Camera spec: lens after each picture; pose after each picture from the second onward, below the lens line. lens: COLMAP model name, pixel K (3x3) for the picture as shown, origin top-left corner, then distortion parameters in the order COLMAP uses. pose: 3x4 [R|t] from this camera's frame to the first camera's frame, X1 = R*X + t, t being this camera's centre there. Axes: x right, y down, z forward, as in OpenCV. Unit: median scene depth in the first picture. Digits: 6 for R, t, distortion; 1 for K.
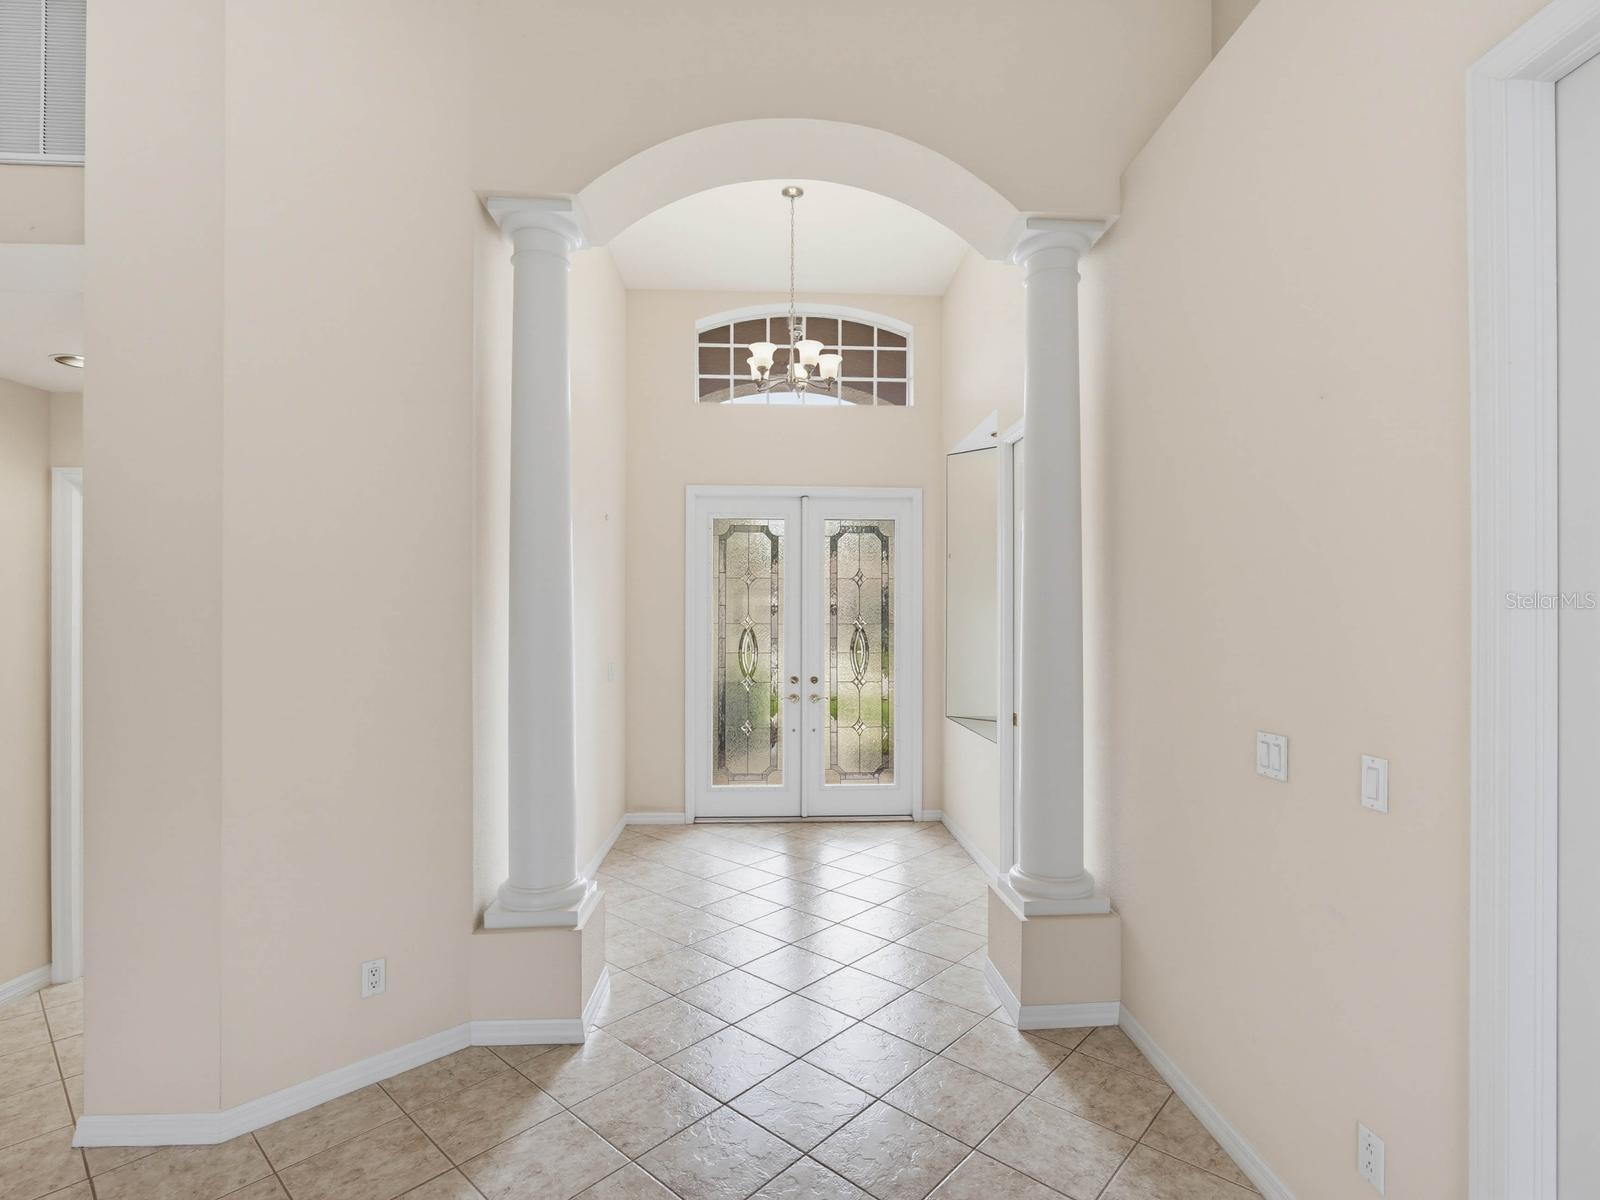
lens RADIAL K [[784.5, 0, 806.8], [0, 784.5, 614.2], [0, 0, 1]] dist [-0.020868, 0.006540]
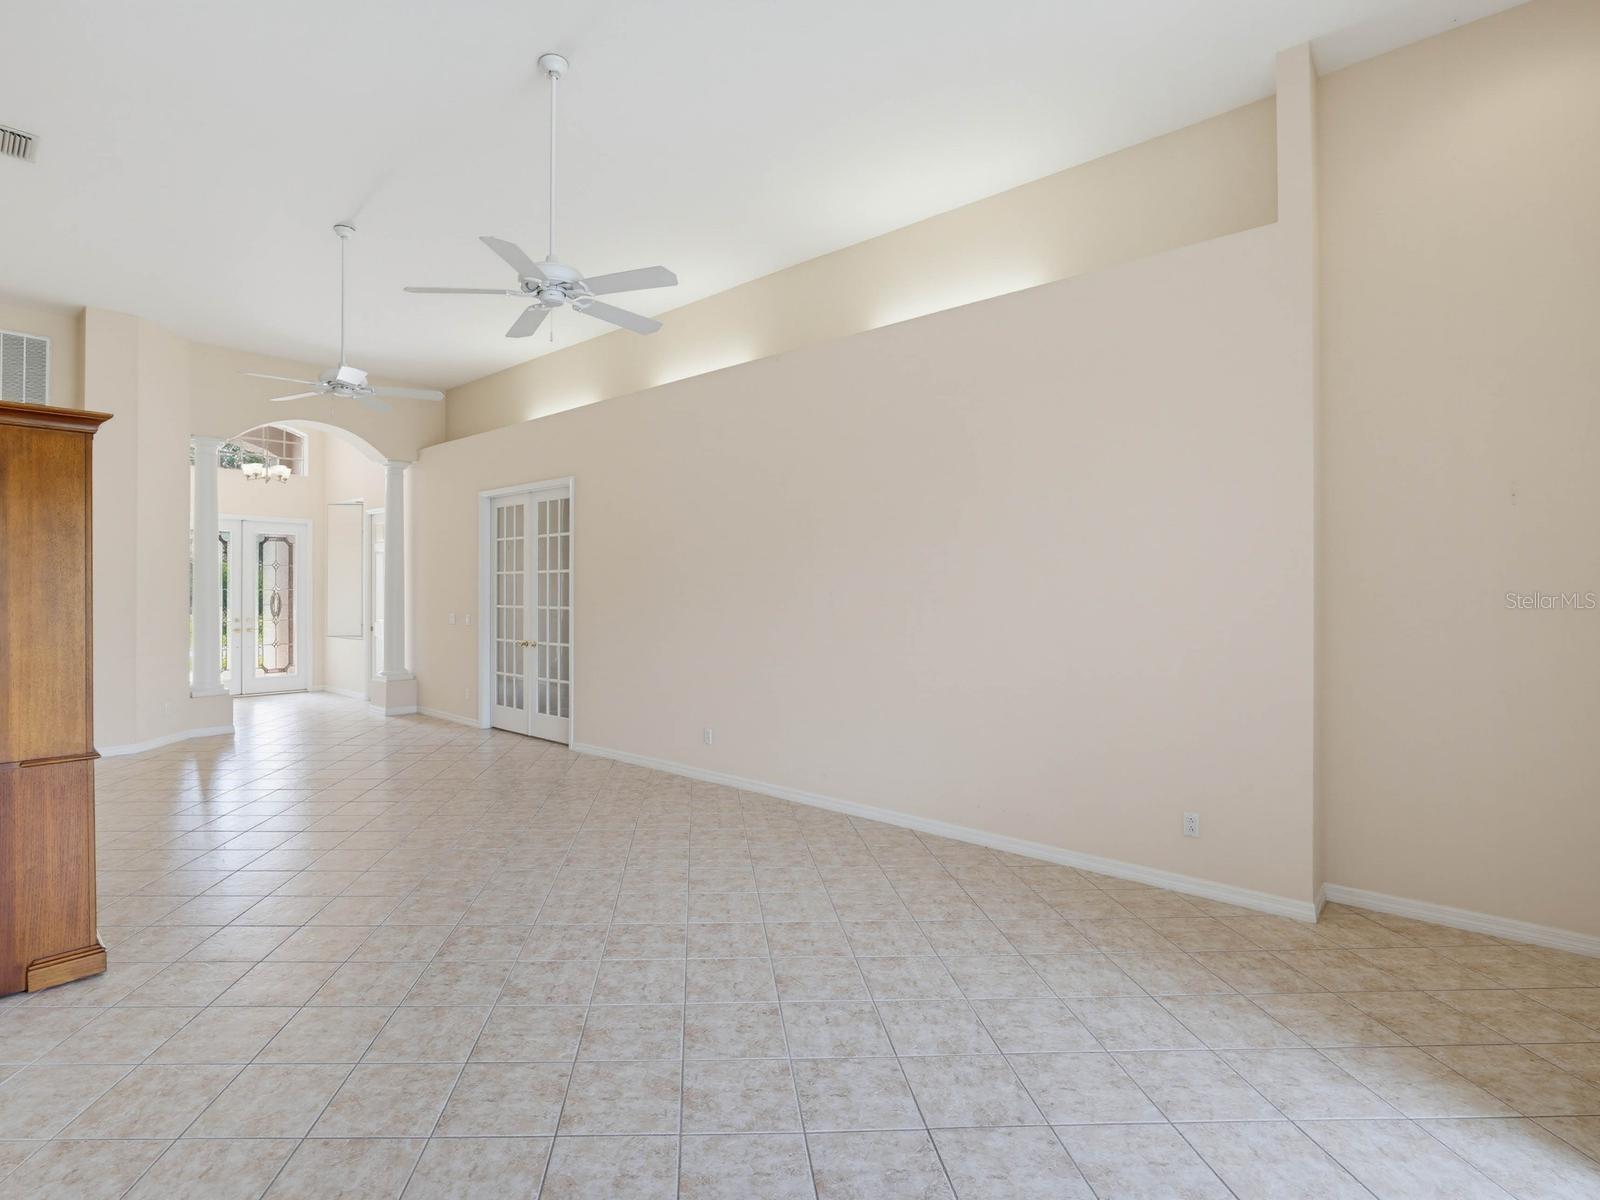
lens RADIAL K [[784.5, 0, 723.5], [0, 784.5, 590.4], [0, 0, 1]] dist [-0.020868, 0.006540]
pose [[0.718139, -0.003468, 0.695891, -0.920889], [-0.003586, 0.999956, 0.008683, -0.011550], [-0.695890, -0.008731, 0.718095, -2.164410]]
